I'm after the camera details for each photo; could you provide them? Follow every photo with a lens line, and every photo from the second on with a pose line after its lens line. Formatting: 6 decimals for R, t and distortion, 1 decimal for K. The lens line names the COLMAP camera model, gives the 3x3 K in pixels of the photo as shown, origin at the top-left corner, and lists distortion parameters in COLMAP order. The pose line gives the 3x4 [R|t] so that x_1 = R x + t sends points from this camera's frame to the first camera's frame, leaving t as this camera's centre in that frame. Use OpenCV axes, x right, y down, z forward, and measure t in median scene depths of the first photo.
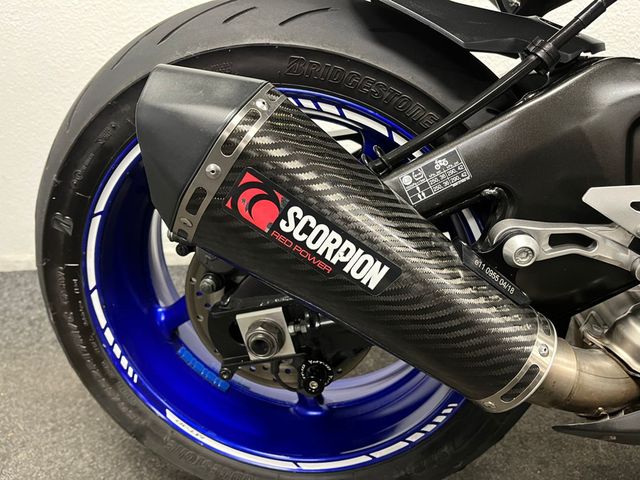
lens RADIAL K [[486.2, 0, 325.2], [0, 486.2, 228.8], [0, 0, 1]] dist [0.053923, -0.076892]
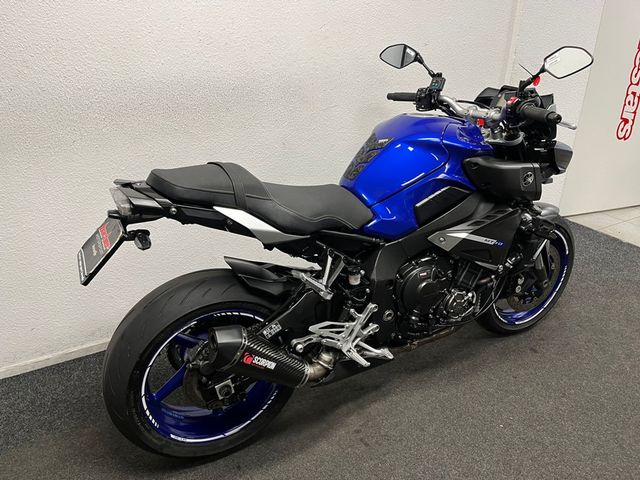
lens RADIAL K [[486.2, 0, 318.9], [0, 486.2, 241.7], [0, 0, 1]] dist [0.053923, -0.076892]
pose [[0.806635, -0.160988, 0.568703, -1.416952], [0.142533, 0.986777, 0.077171, -0.966739], [-0.573607, 0.018810, 0.818915, -2.111322]]
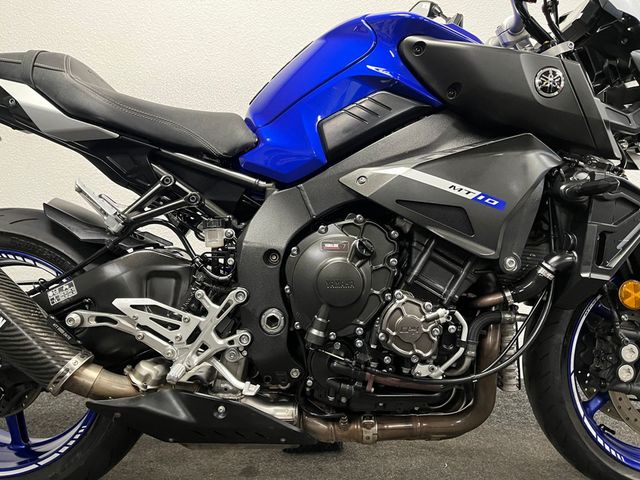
lens RADIAL K [[486.2, 0, 320.3], [0, 486.2, 236.1], [0, 0, 1]] dist [0.053923, -0.076892]
pose [[0.984428, 0.085326, 0.153691, 1.020532], [-0.029061, 0.941262, -0.336425, 0.371421], [-0.173370, 0.326720, 0.929084, -1.388042]]
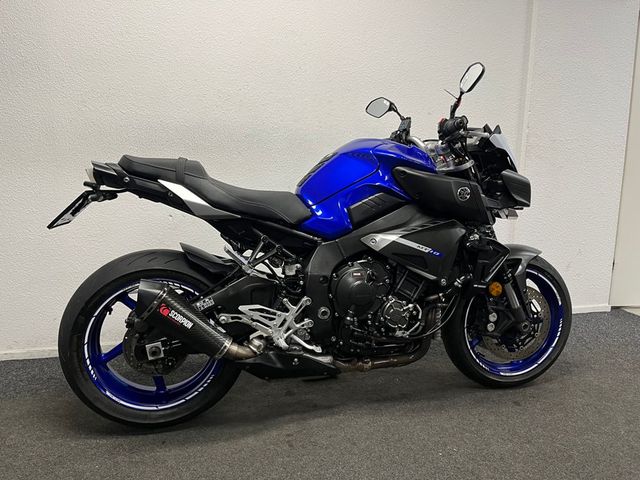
lens RADIAL K [[486.2, 0, 325.3], [0, 486.2, 239.4], [0, 0, 1]] dist [0.053923, -0.076892]
pose [[0.924515, 0.043539, 0.378650, -0.398971], [0.042537, 0.975461, -0.216023, 0.282694], [-0.378764, 0.215824, 0.899977, -3.043722]]
